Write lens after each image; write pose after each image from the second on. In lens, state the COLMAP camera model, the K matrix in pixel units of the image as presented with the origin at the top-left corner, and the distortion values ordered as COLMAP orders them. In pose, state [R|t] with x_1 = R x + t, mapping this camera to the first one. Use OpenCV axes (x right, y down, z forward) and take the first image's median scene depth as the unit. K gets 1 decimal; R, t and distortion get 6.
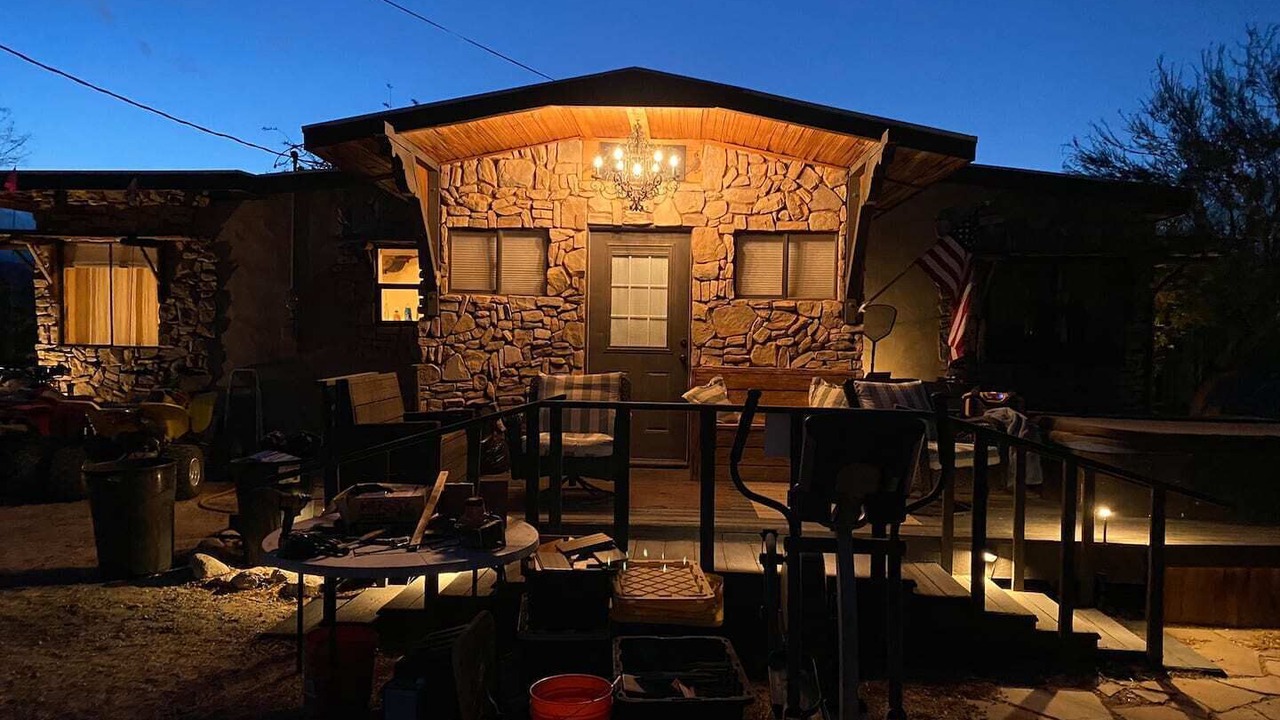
lens RADIAL K [[970.2, 0, 640.2], [0, 970.2, 361.1], [0, 0, 1]] dist [0.089538, -0.005171]
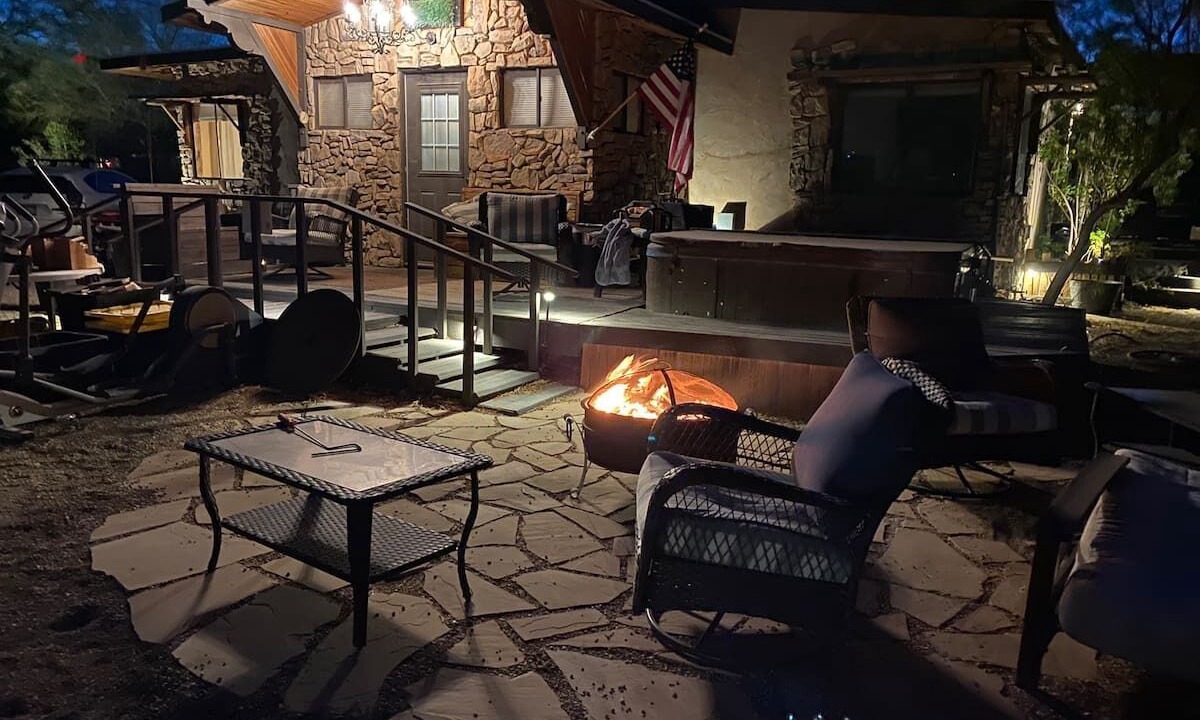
lens RADIAL K [[952.7, 0, 598.6], [0, 952.7, 366.0], [0, 0, 1]] dist [0.006030, -0.009363]
pose [[0.898277, 0.085658, -0.431000, 0.720276], [-0.022848, 0.988595, 0.148856, 0.044501], [0.438835, -0.123866, 0.889989, 0.000483]]
